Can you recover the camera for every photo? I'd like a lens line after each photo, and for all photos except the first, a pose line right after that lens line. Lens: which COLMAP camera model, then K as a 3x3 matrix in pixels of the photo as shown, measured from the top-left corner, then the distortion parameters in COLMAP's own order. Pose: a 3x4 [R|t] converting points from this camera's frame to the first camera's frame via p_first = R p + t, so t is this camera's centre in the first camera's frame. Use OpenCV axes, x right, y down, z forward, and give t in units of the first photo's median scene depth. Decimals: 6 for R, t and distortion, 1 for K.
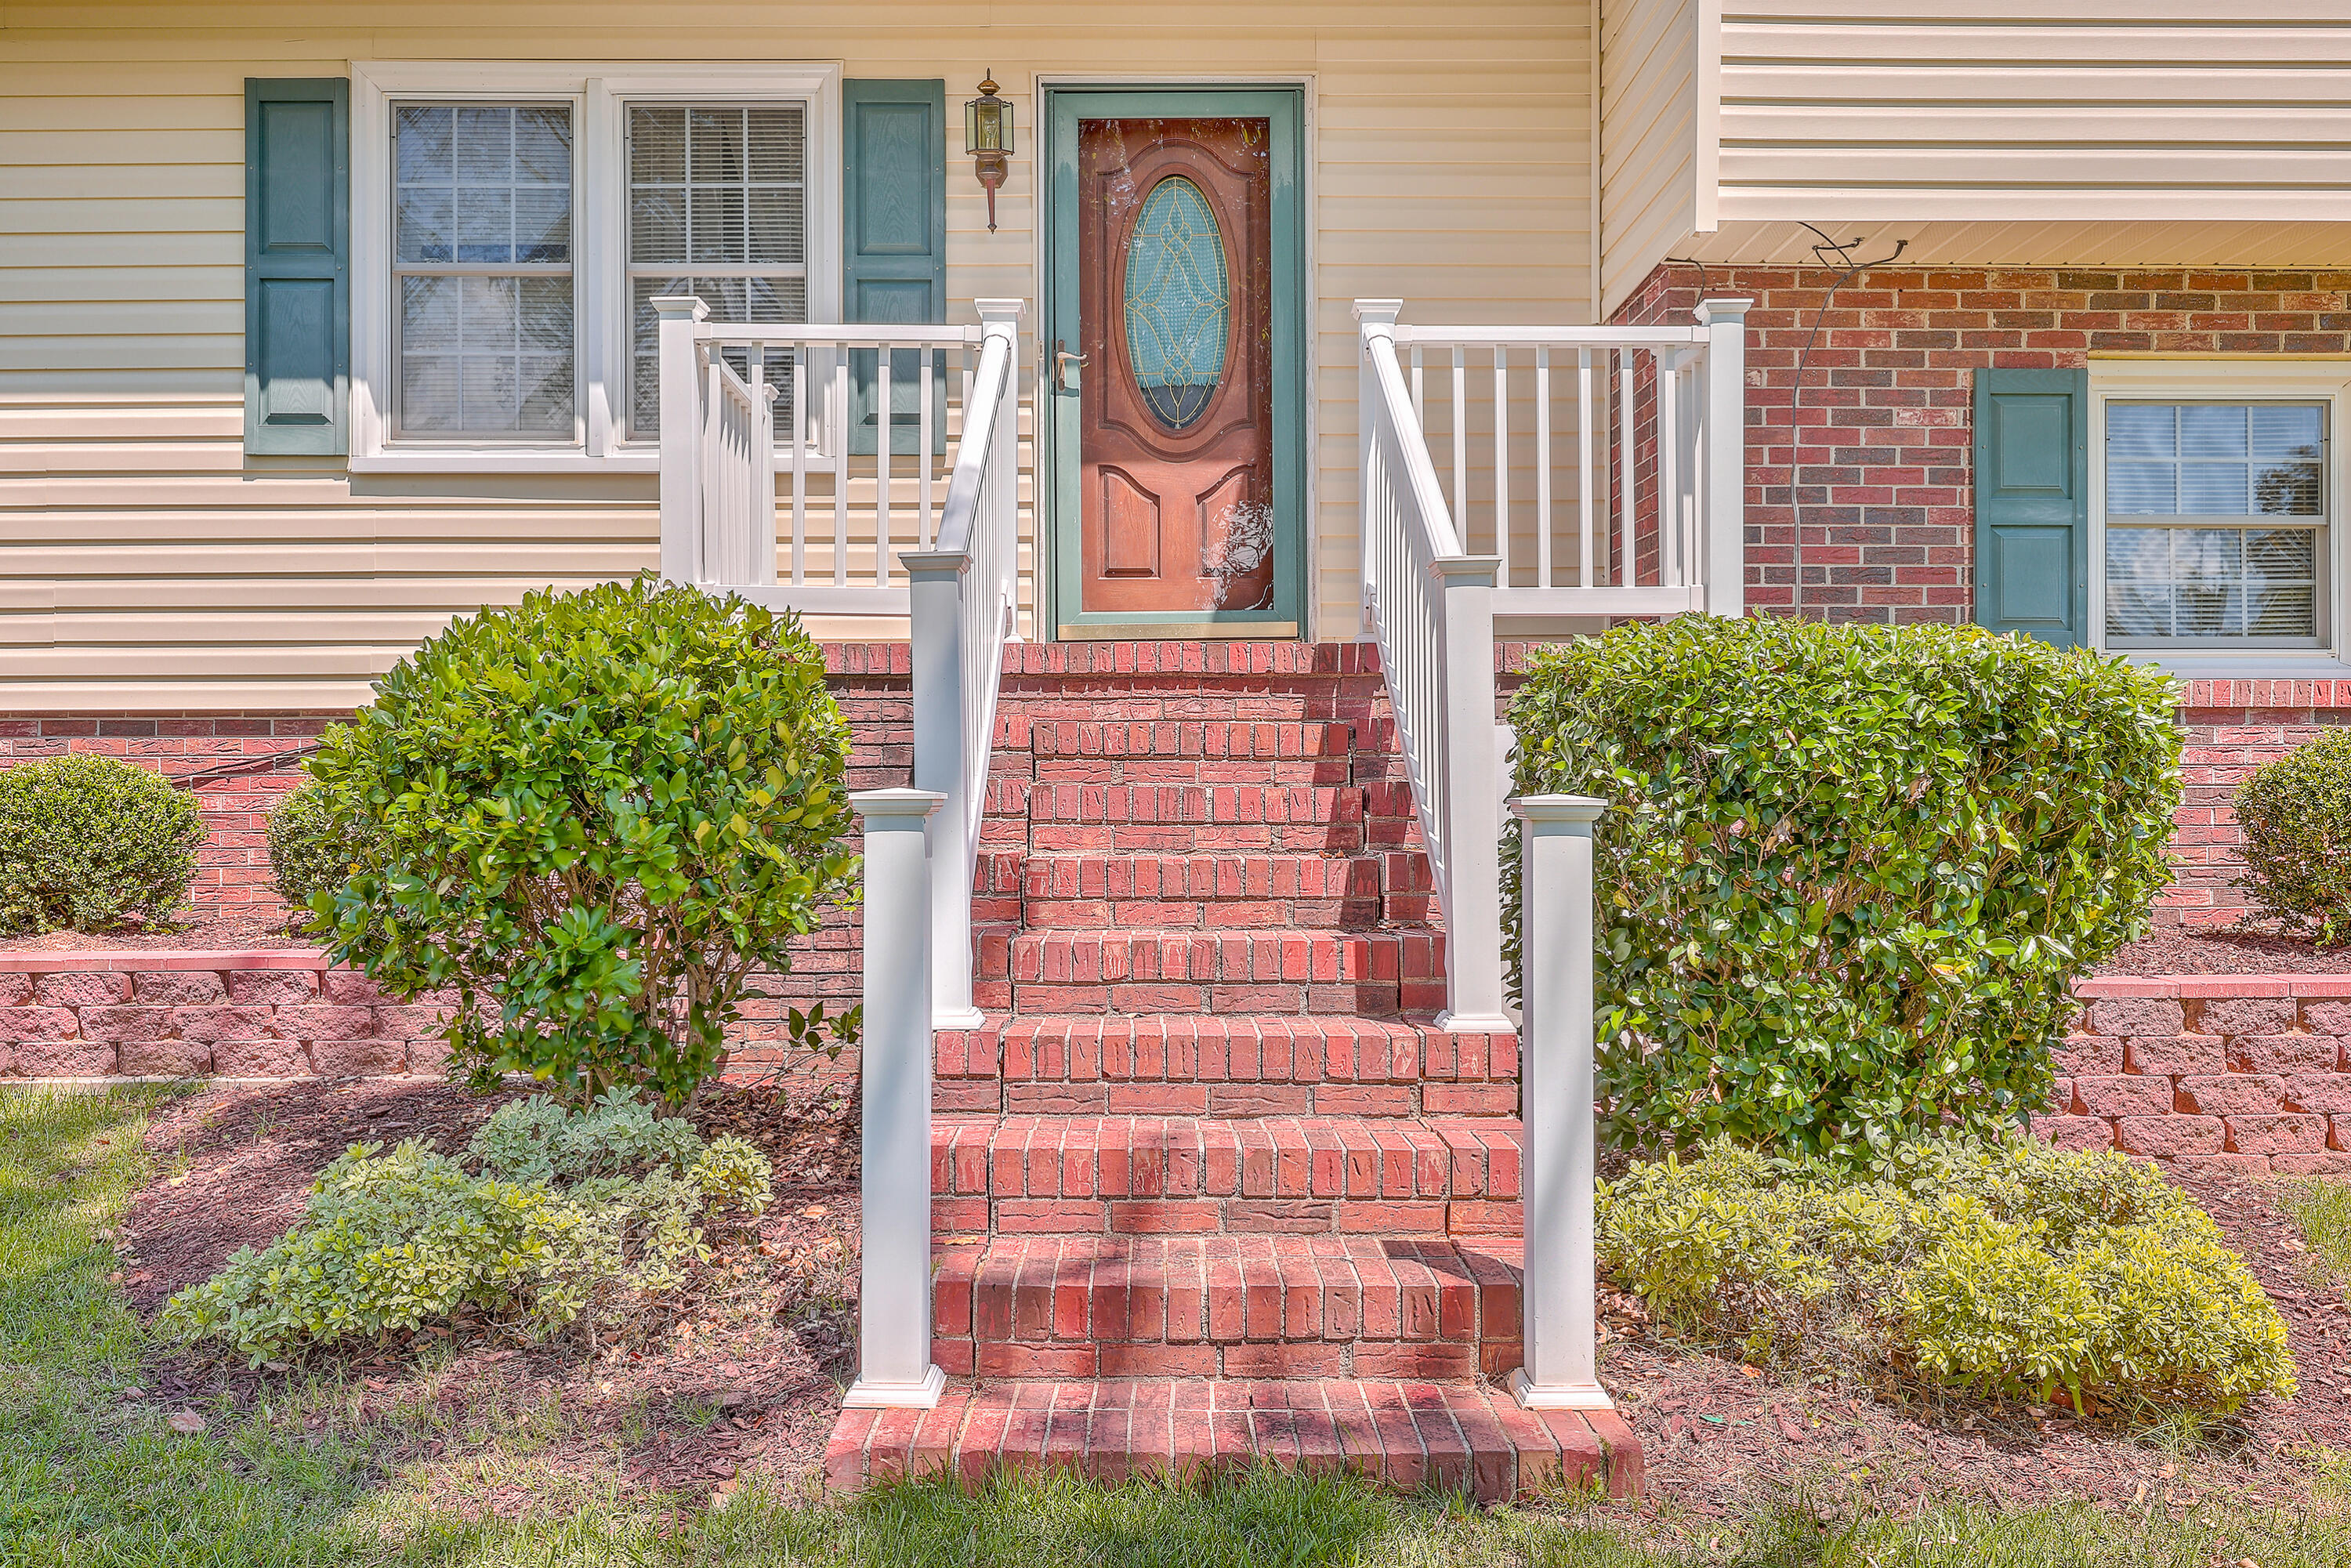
lens RADIAL K [[1920.2, 0, 1175.5], [0, 1920.2, 784.0], [0, 0, 1]] dist [0.000292, 0.002953]
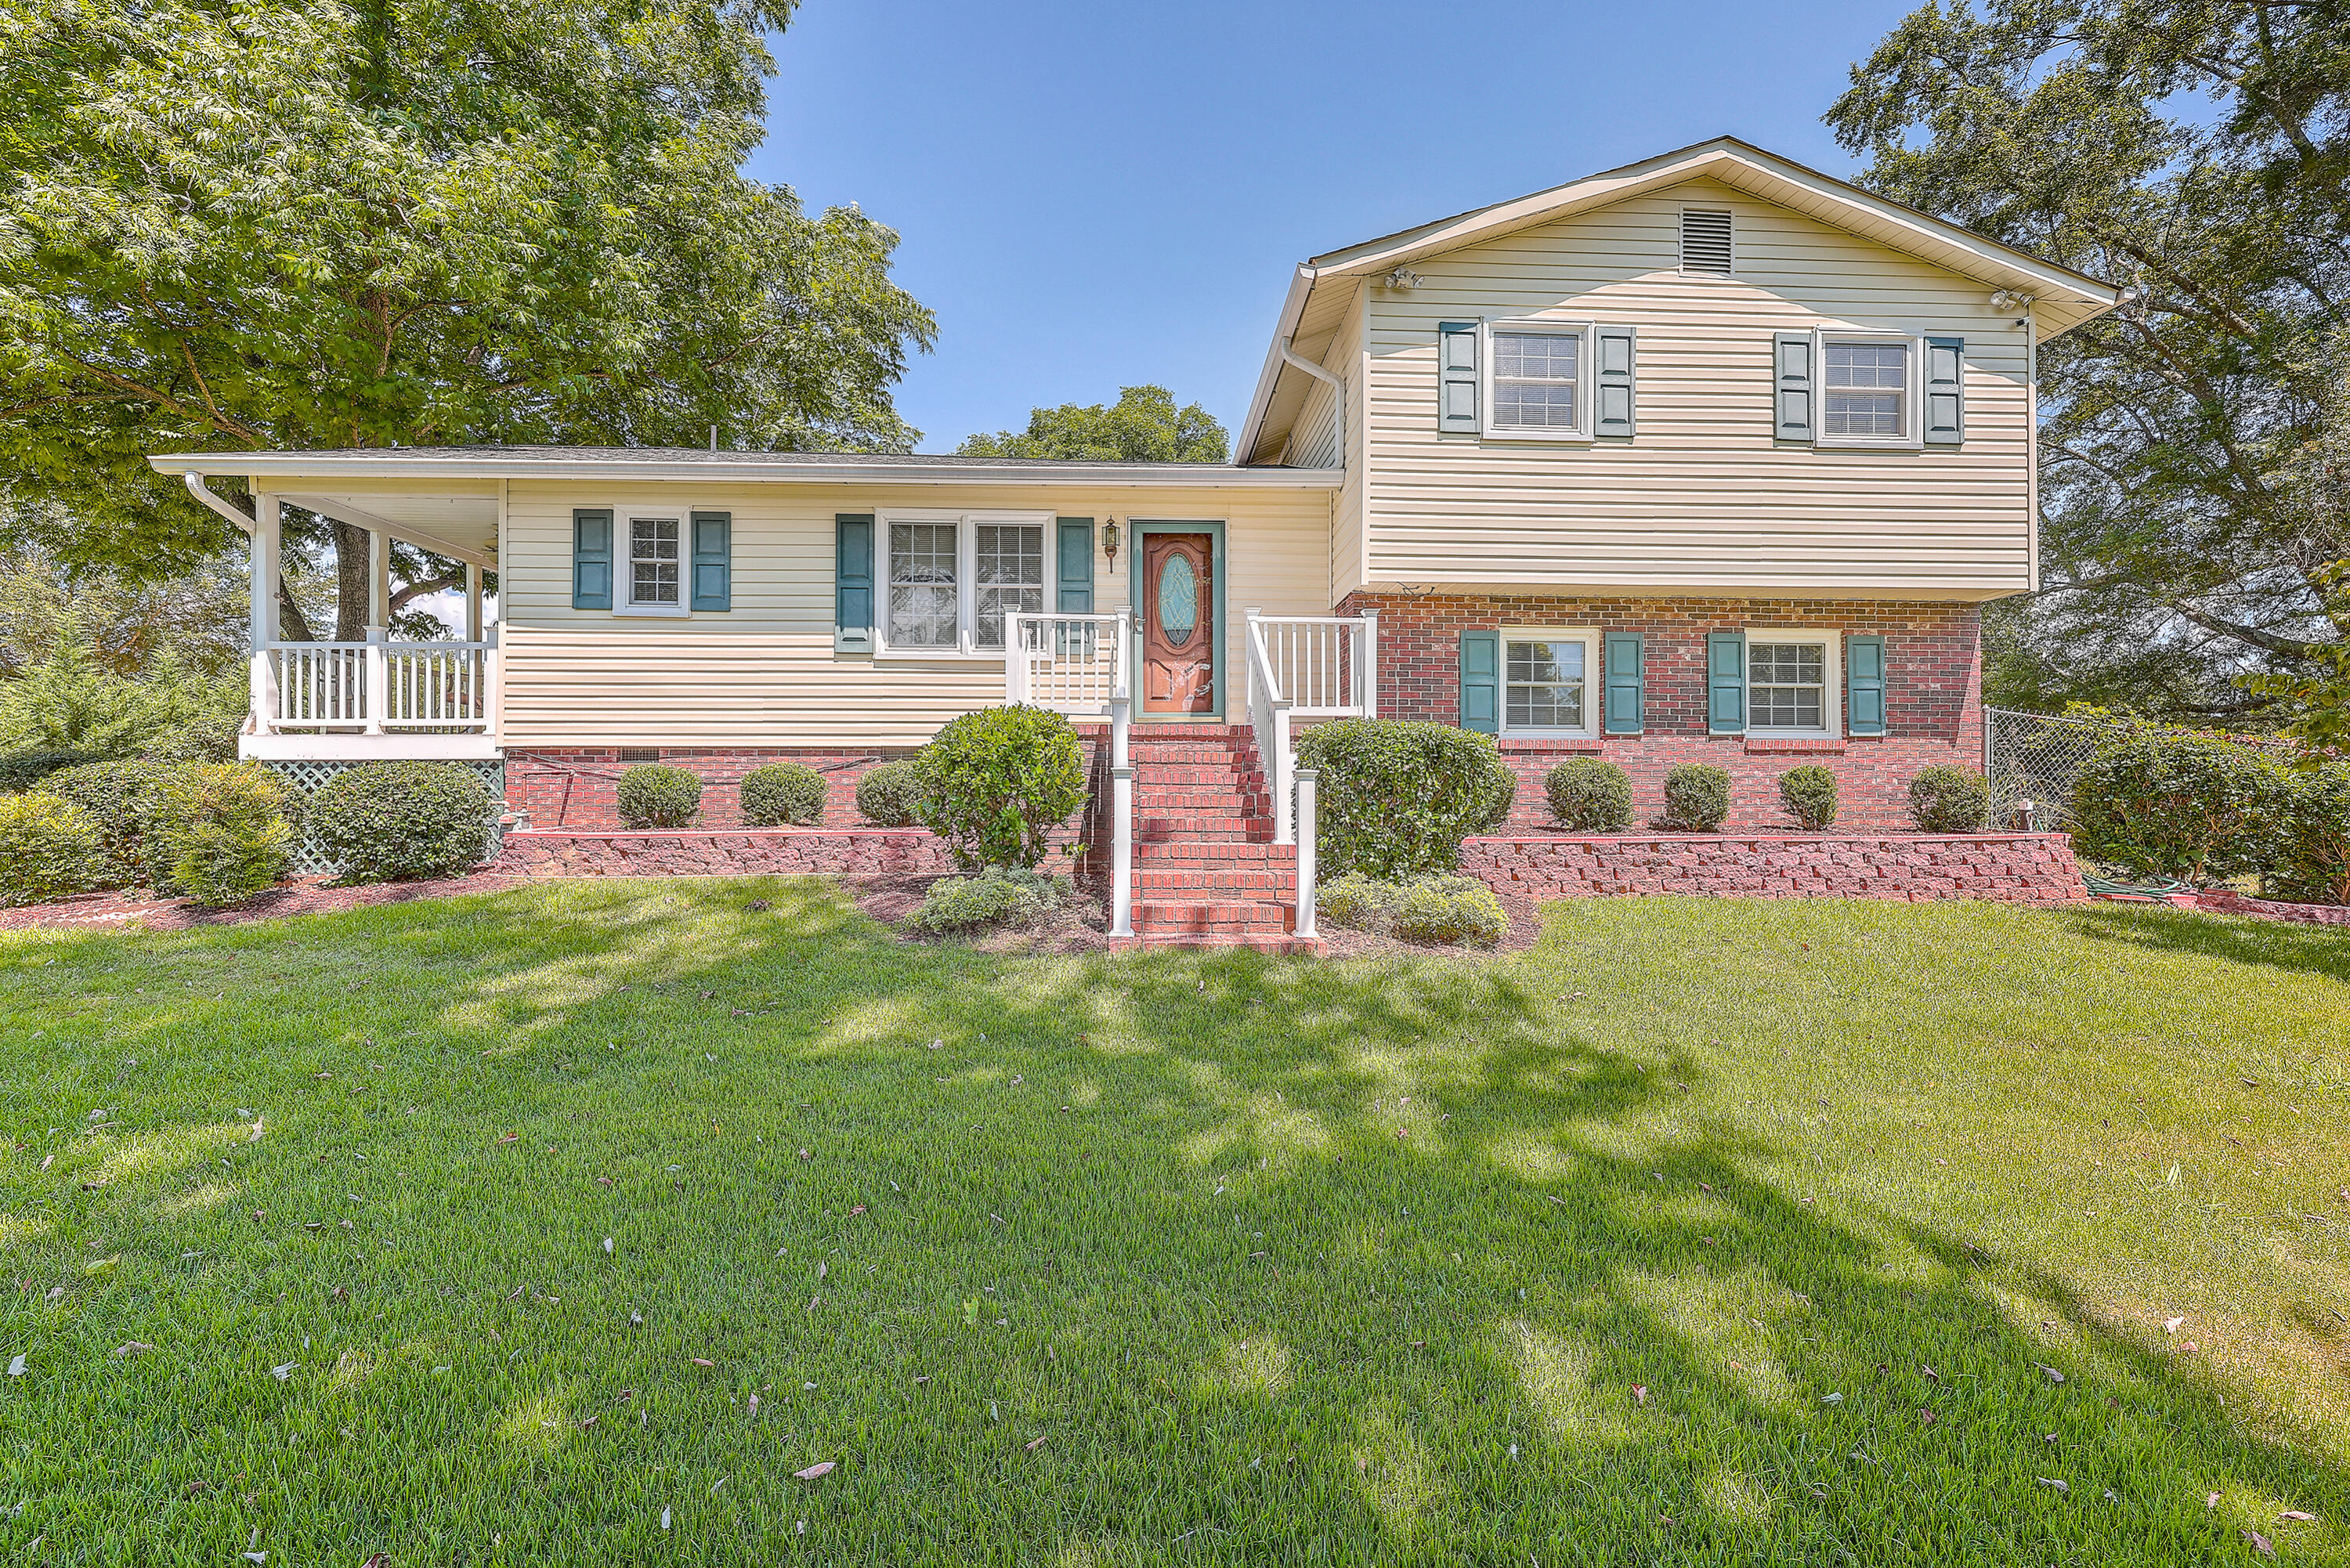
lens RADIAL K [[950.3, 0, 1175.0], [0, 950.3, 784.0], [0, 0, 1]] dist [0.000044, 0.000147]
pose [[0.999420, 0.004696, 0.033727, -0.053911], [-0.004488, 0.999971, -0.006230, 0.022837], [-0.033756, 0.006075, 0.999412, -0.395028]]
